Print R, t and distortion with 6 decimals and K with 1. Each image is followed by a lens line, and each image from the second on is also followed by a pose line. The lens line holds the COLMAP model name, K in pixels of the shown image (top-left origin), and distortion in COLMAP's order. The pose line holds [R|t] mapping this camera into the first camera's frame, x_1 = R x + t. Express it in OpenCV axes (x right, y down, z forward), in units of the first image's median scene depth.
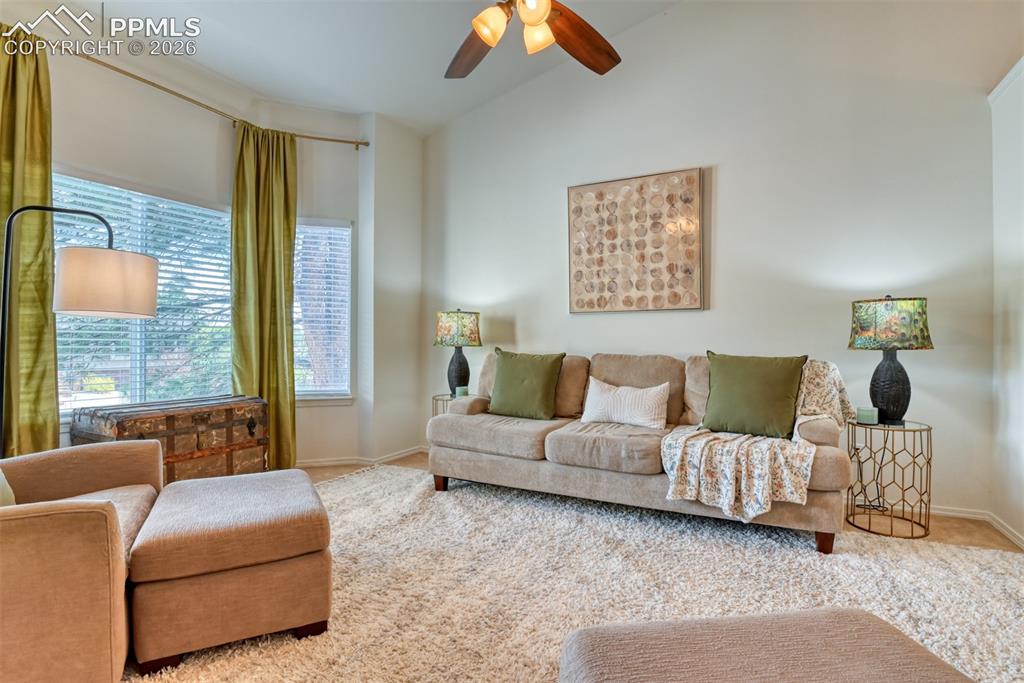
lens RADIAL K [[505.1, 0, 516.2], [0, 505.1, 343.9], [0, 0, 1]] dist [-0.022200, -0.003572]
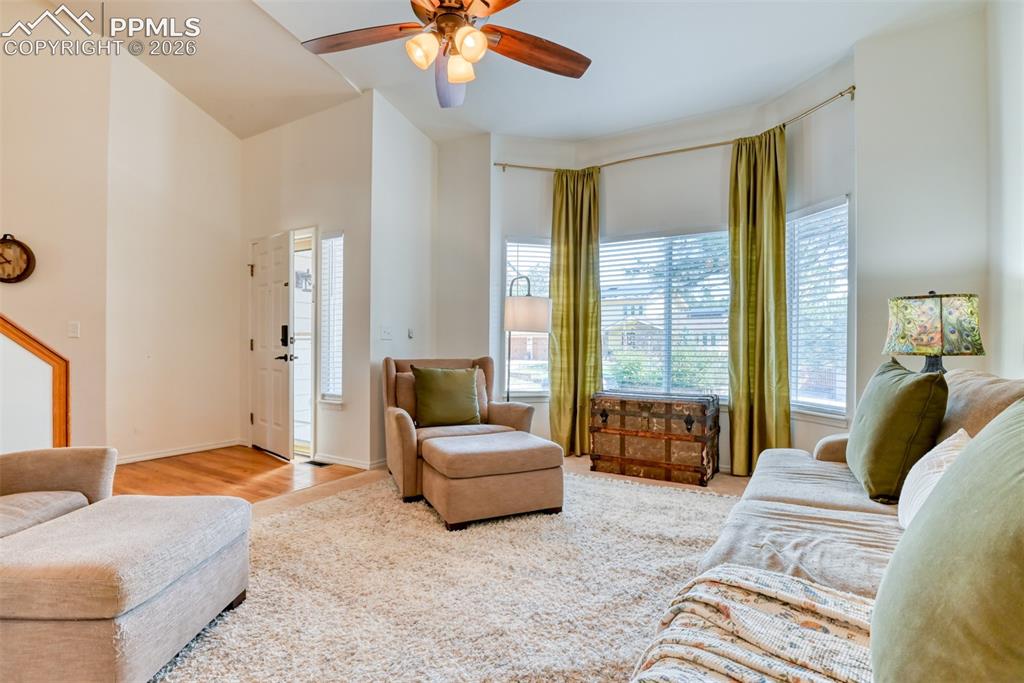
lens RADIAL K [[505.1, 0, 520.1], [0, 505.1, 344.3], [0, 0, 1]] dist [-0.022200, -0.003572]
pose [[-0.079785, -0.006811, -0.996789, 0.616392], [-0.005667, 0.999964, -0.006379, -0.001599], [0.996796, 0.005140, -0.079821, 0.700357]]
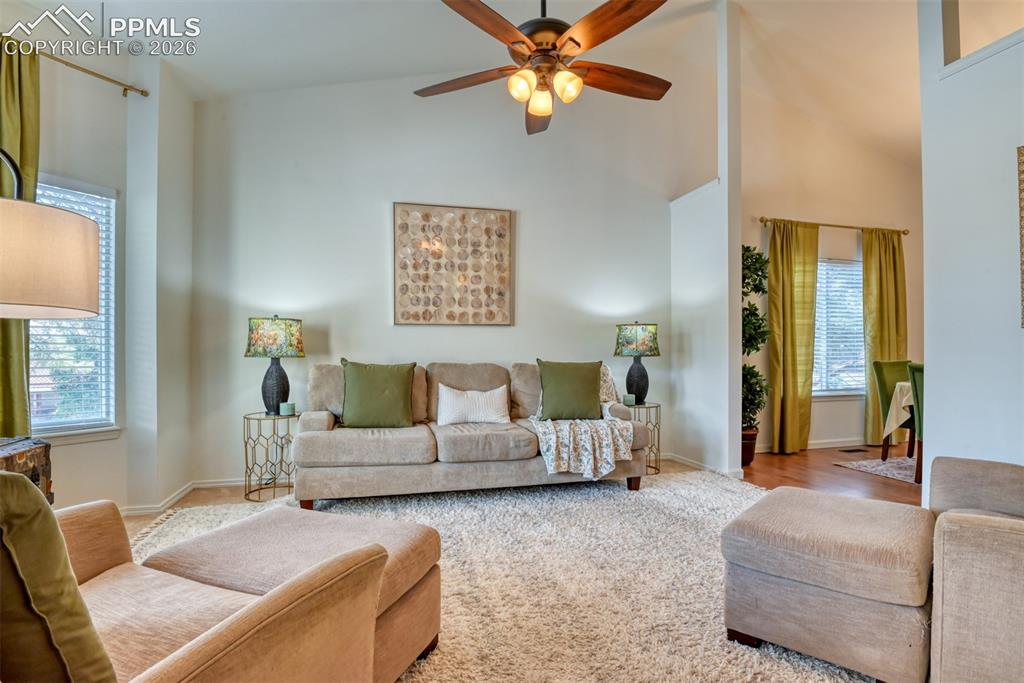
lens RADIAL K [[505.1, 0, 516.7], [0, 505.1, 355.7], [0, 0, 1]] dist [-0.022200, -0.003572]
pose [[0.736399, -0.007858, 0.676502, -0.488507], [0.004630, 0.999968, 0.006576, -0.002729], [-0.676532, -0.001711, 0.736412, 0.081618]]
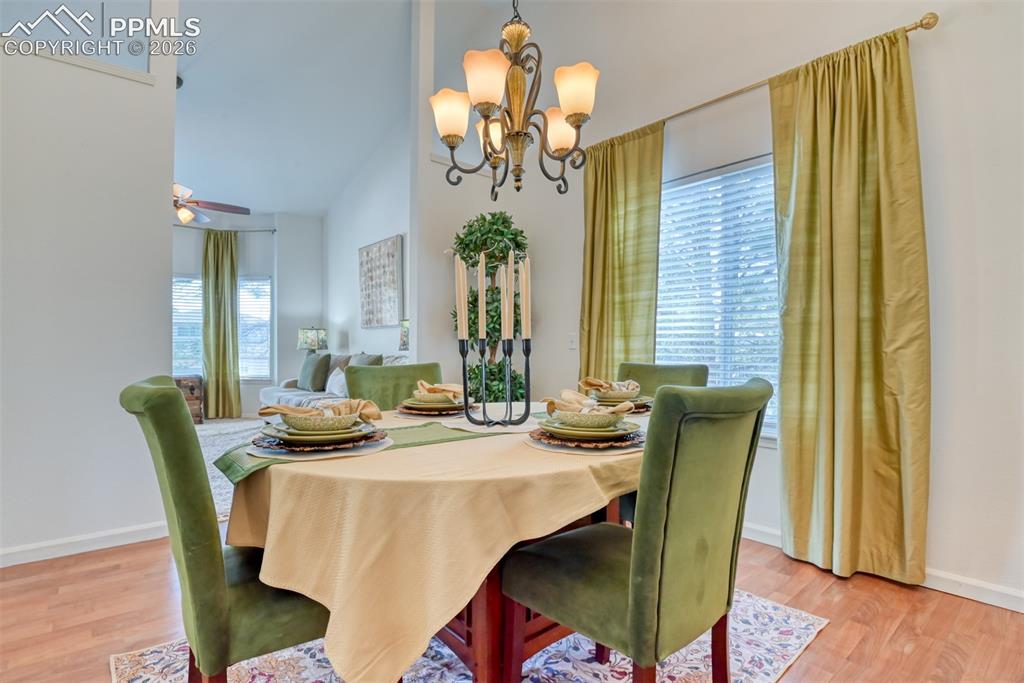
lens RADIAL K [[505.1, 0, 509.9], [0, 505.1, 350.6], [0, 0, 1]] dist [-0.022200, -0.003572]
pose [[0.923561, -0.000055, -0.383452, 1.363596], [0.000745, 0.999998, 0.001650, 0.007330], [0.383451, -0.001809, 0.923559, -0.335715]]
